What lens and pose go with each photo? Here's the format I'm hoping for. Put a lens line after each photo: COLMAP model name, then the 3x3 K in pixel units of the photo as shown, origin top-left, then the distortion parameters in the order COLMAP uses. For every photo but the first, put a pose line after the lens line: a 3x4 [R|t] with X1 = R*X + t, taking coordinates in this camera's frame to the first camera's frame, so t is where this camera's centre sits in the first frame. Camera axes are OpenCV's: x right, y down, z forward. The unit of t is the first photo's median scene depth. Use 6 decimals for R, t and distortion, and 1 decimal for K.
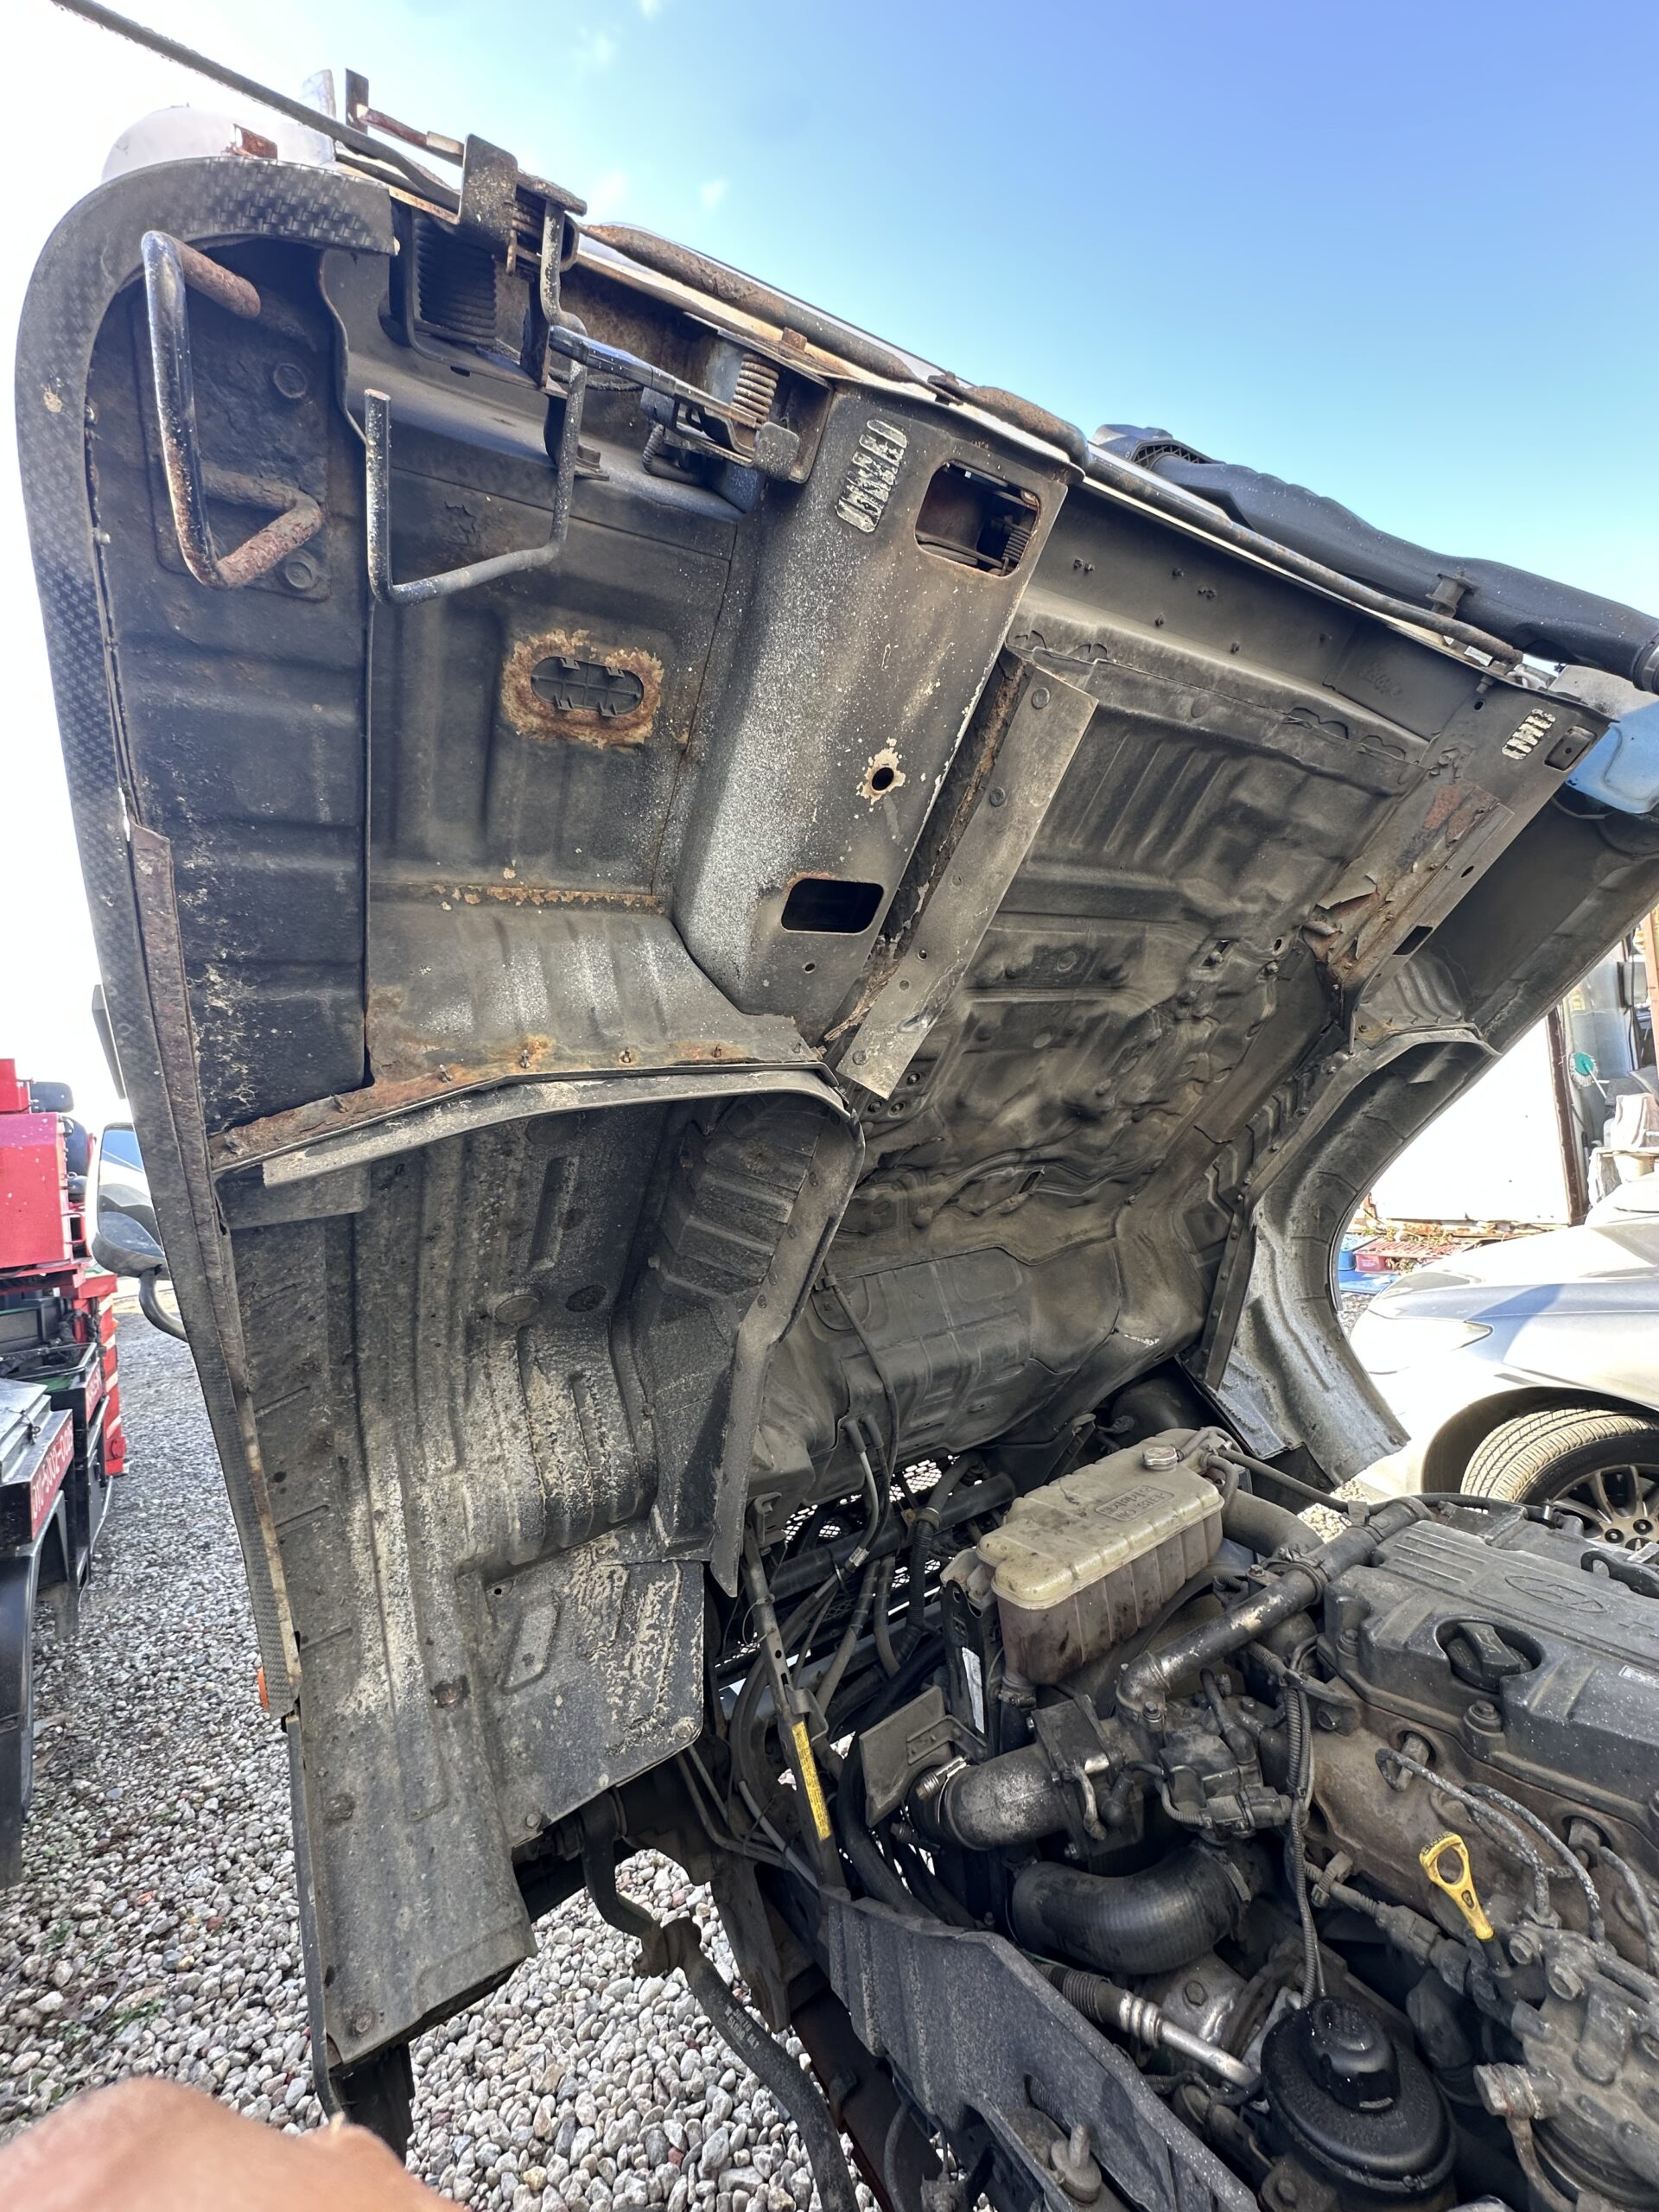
lens RADIAL K [[879.6, 0, 841.4], [0, 879.6, 1097.0], [0, 0, 1]] dist [-0.005753, 0.000926]
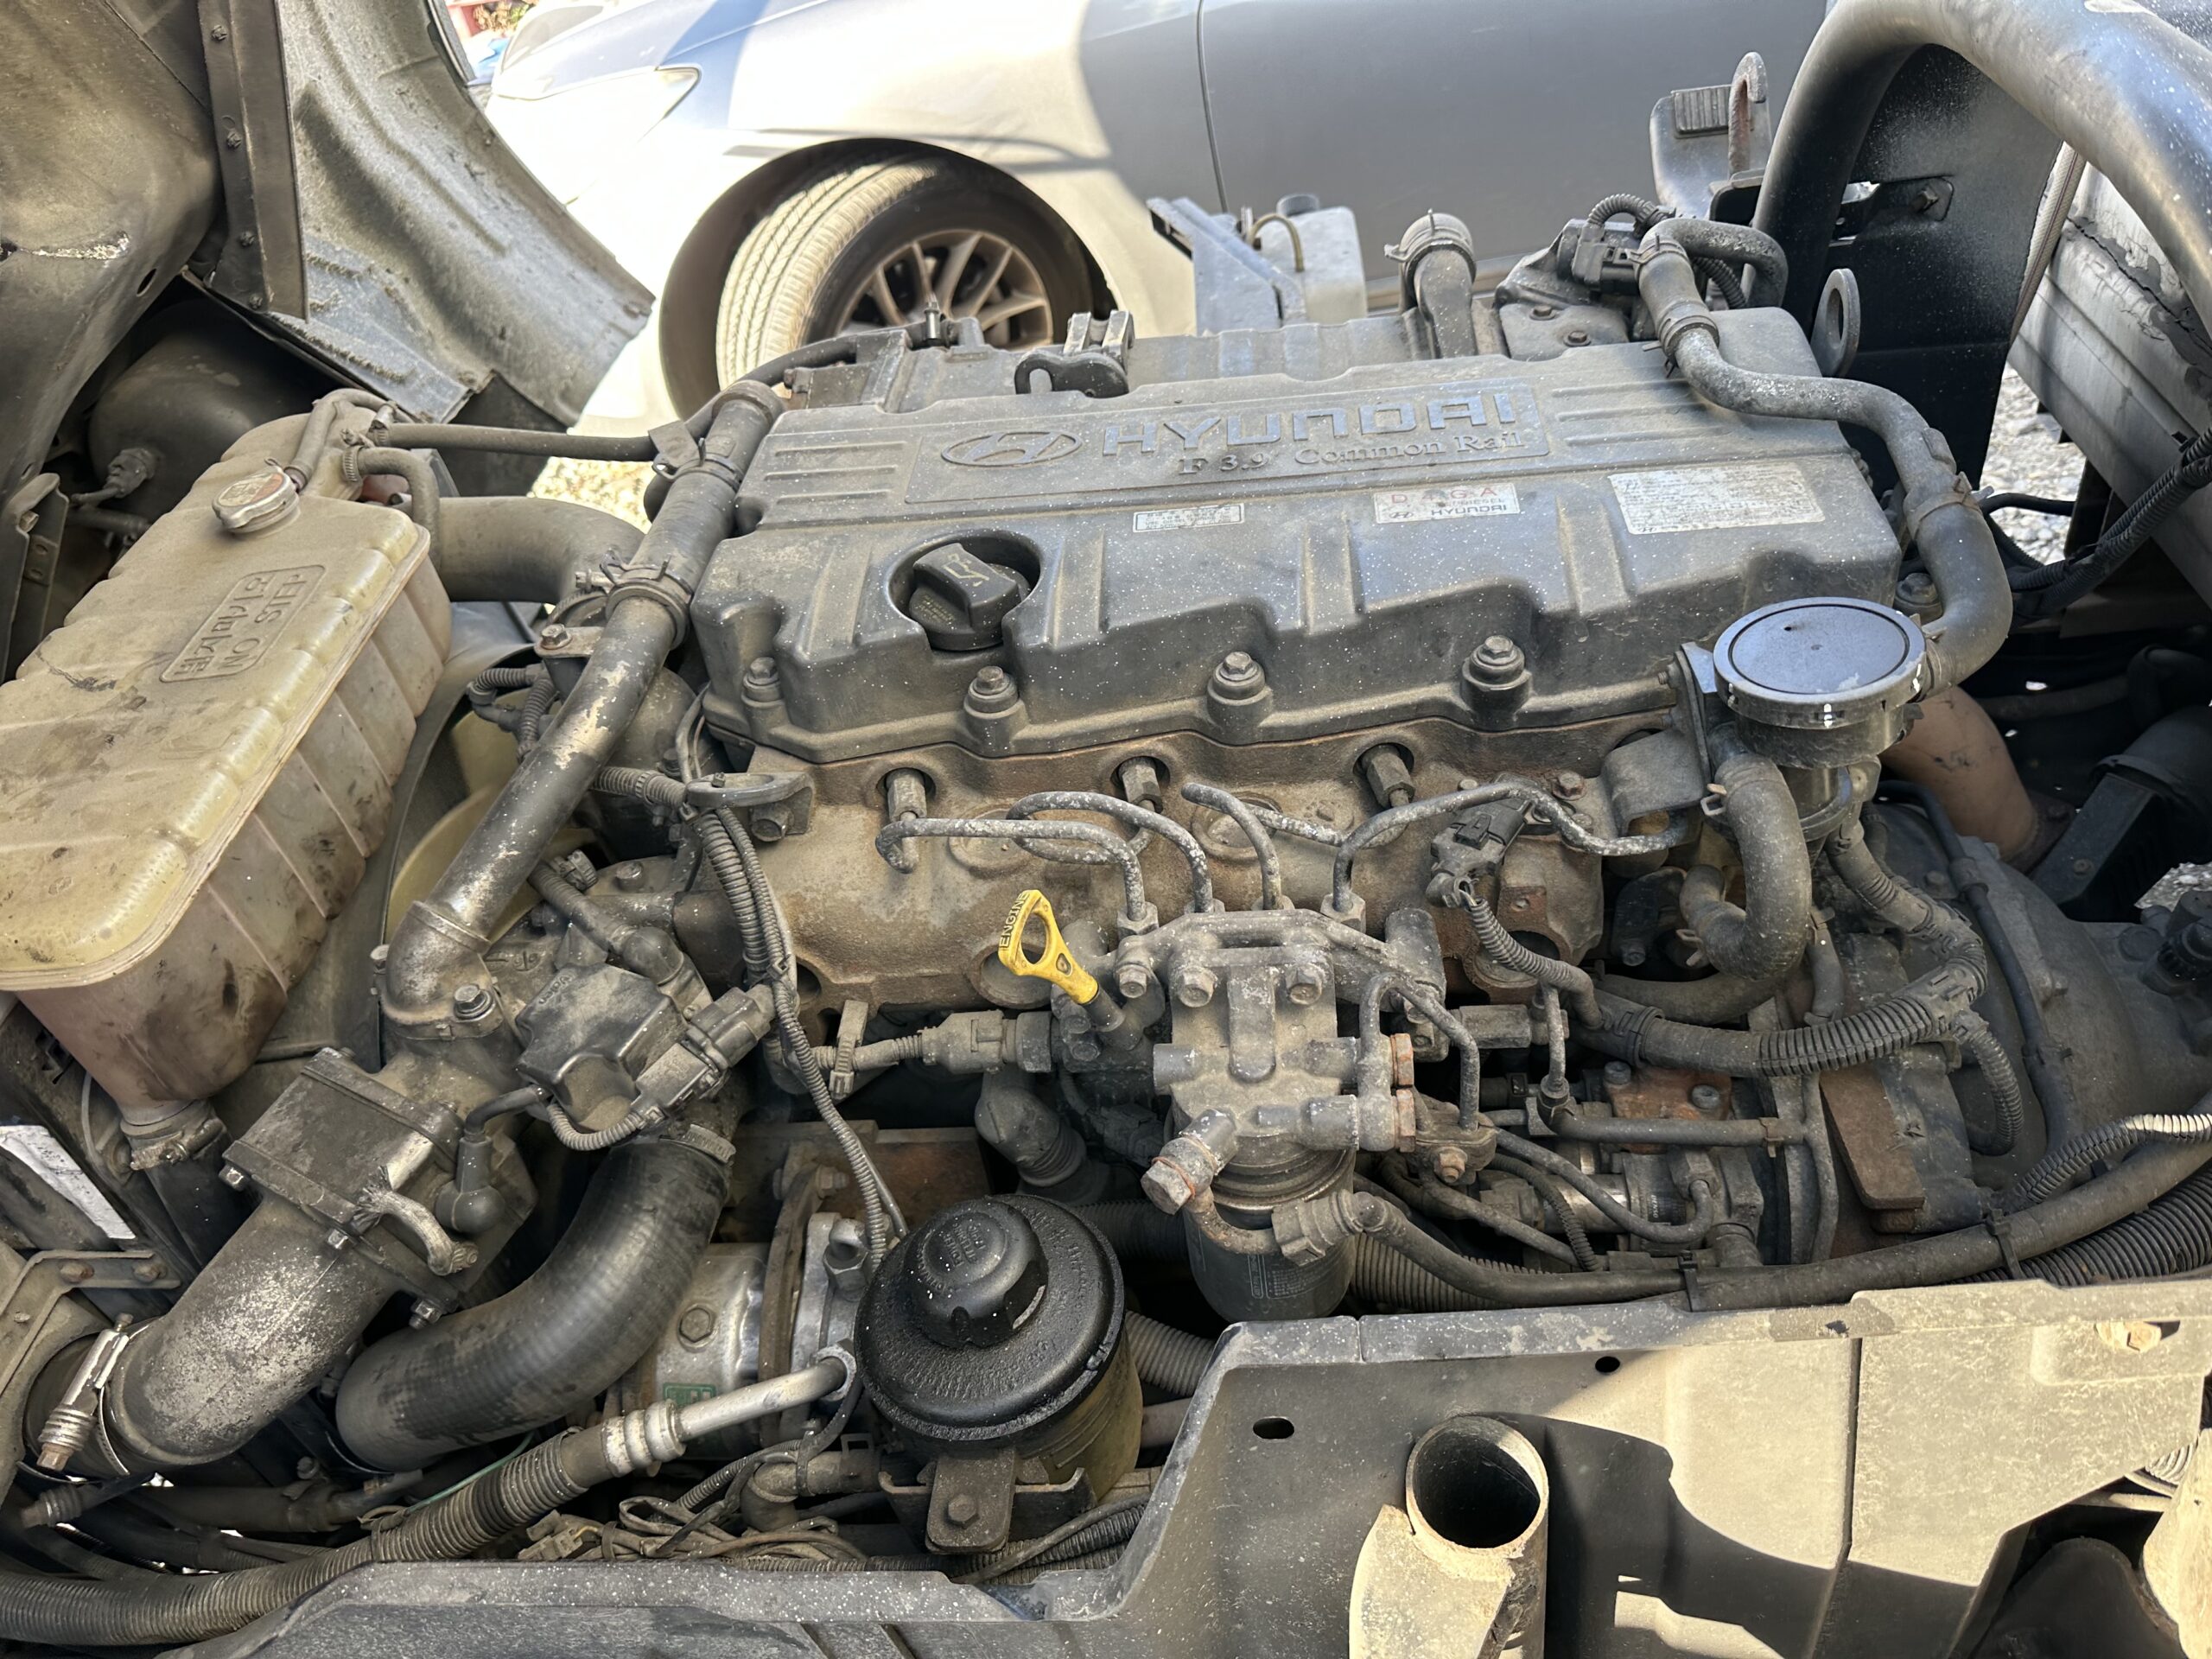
lens RADIAL K [[1557.7, 0, 1128.0], [0, 1557.7, 822.0], [0, 0, 1]] dist [0.056115, -0.075483]
pose [[0.596129, -0.515138, 0.615844, 0.092230], [0.055157, 0.791498, 0.608677, 0.130365], [-0.800992, -0.328882, 0.500248, 0.319807]]
